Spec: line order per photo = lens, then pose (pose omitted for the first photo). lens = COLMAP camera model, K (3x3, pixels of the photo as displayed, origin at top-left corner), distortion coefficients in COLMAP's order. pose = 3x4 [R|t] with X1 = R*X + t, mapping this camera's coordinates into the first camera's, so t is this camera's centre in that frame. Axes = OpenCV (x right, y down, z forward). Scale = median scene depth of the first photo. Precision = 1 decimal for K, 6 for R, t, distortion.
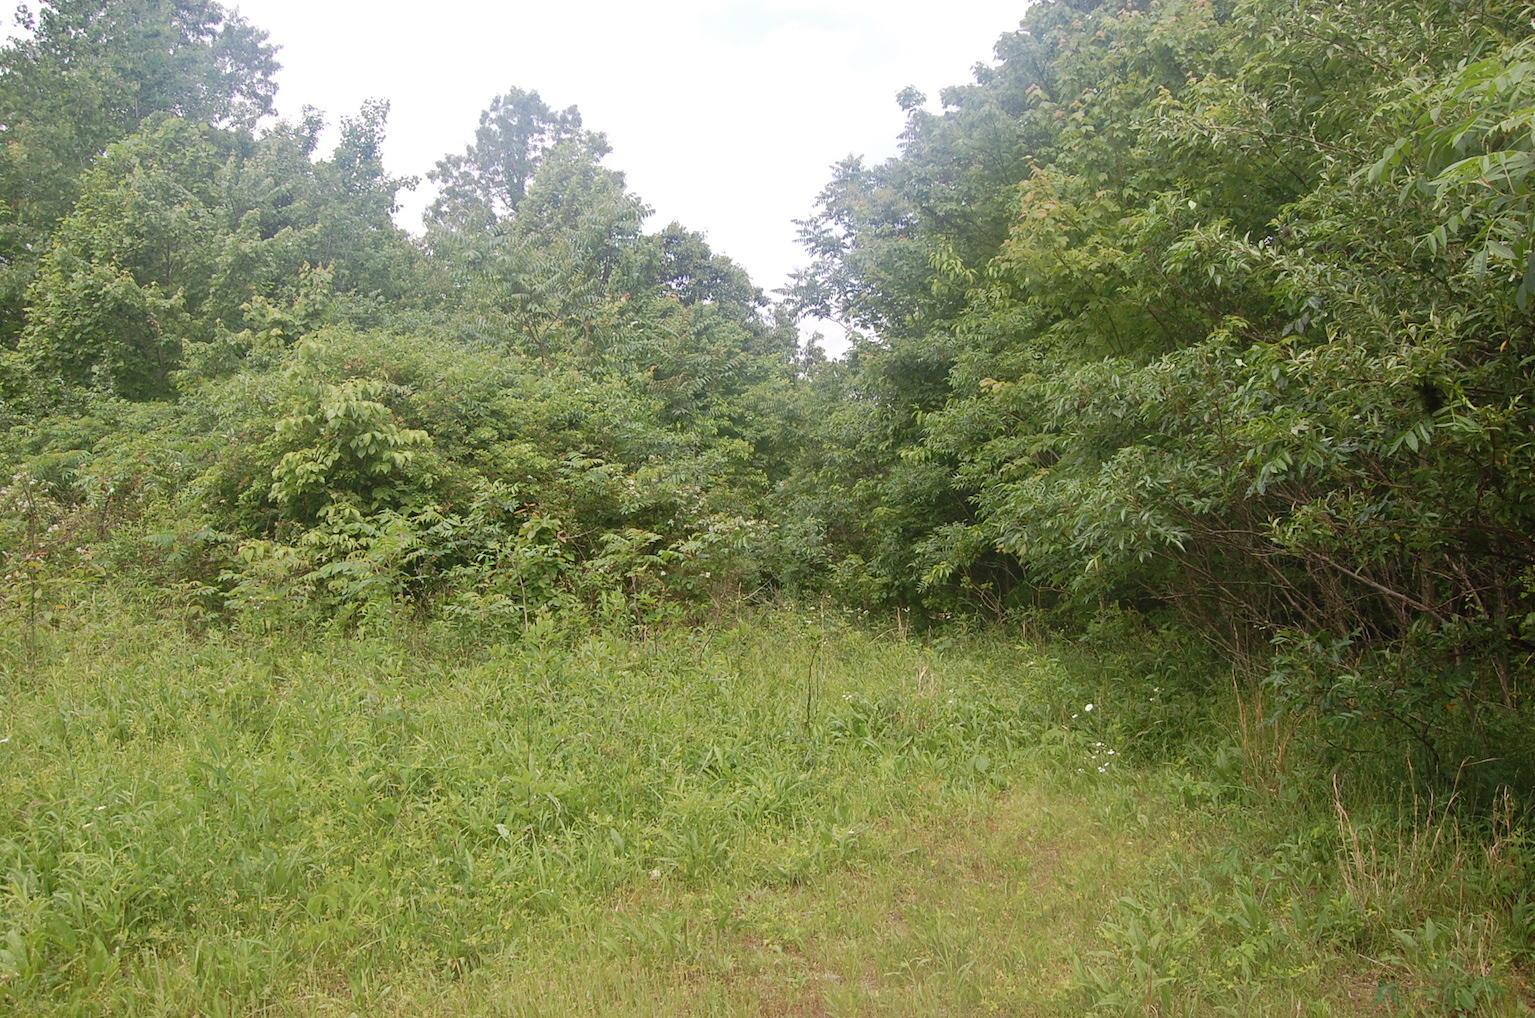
lens RADIAL K [[1197.7, 0, 770.2], [0, 1197.7, 507.3], [0, 0, 1]] dist [-0.072960, -0.002381]
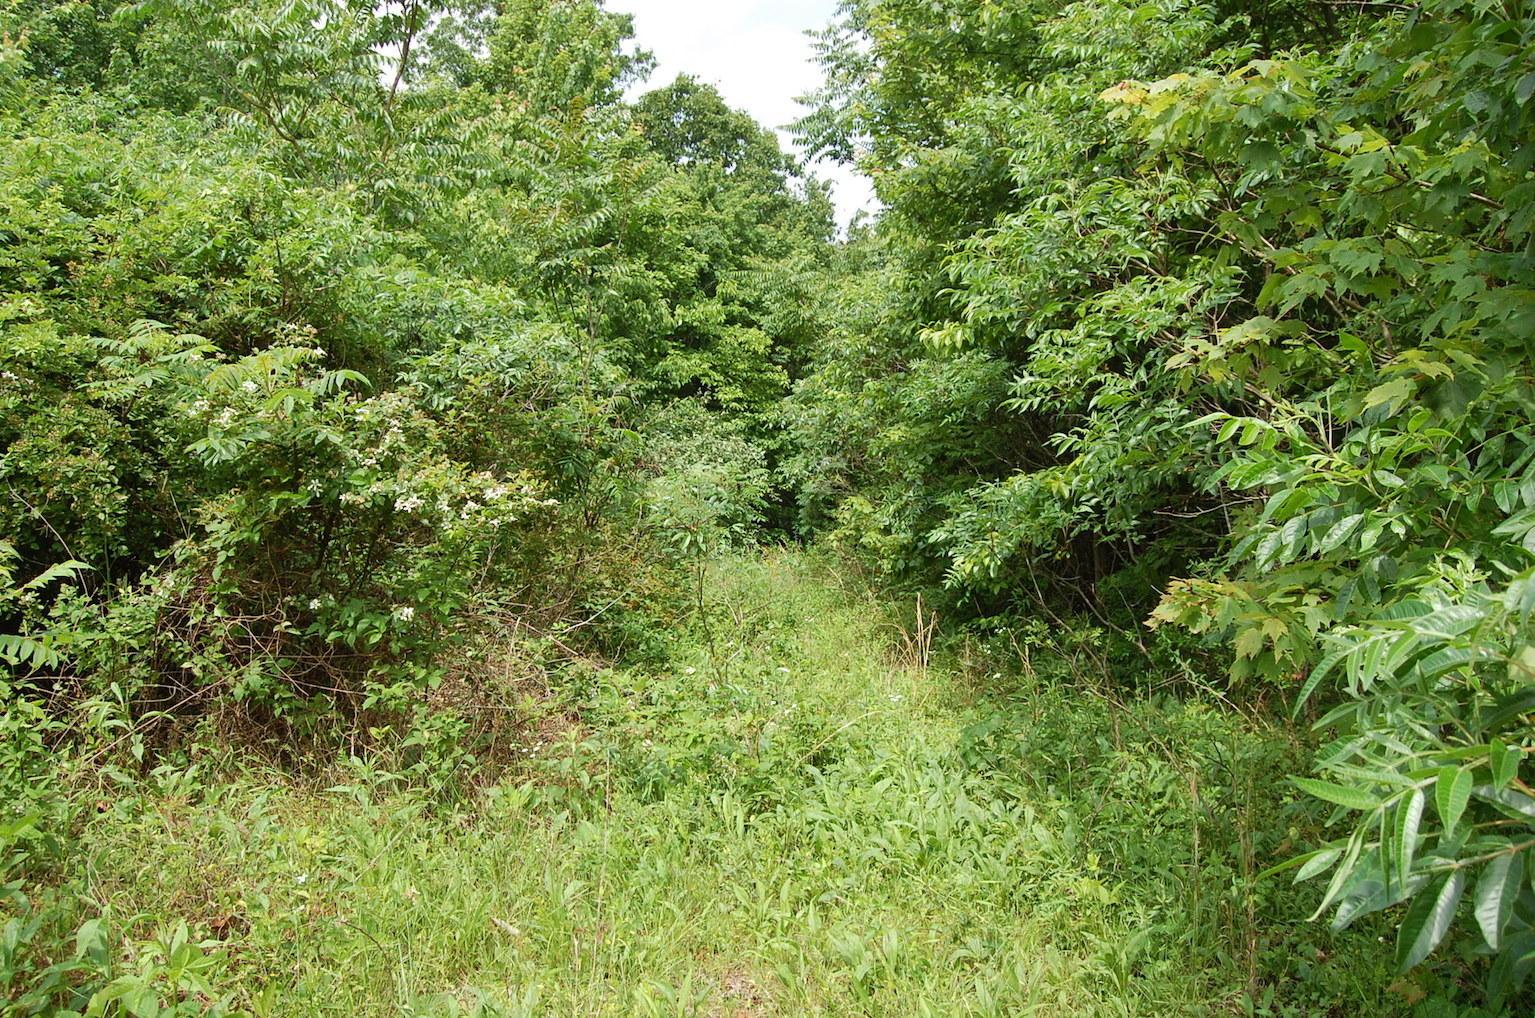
lens RADIAL K [[1197.7, 0, 764.9], [0, 1197.7, 507.4], [0, 0, 1]] dist [-0.072960, -0.002381]
pose [[0.998593, 0.013084, -0.051382, 0.039983], [-0.008654, 0.996300, 0.085509, -0.007196], [0.052311, -0.084944, 0.995012, 0.262199]]
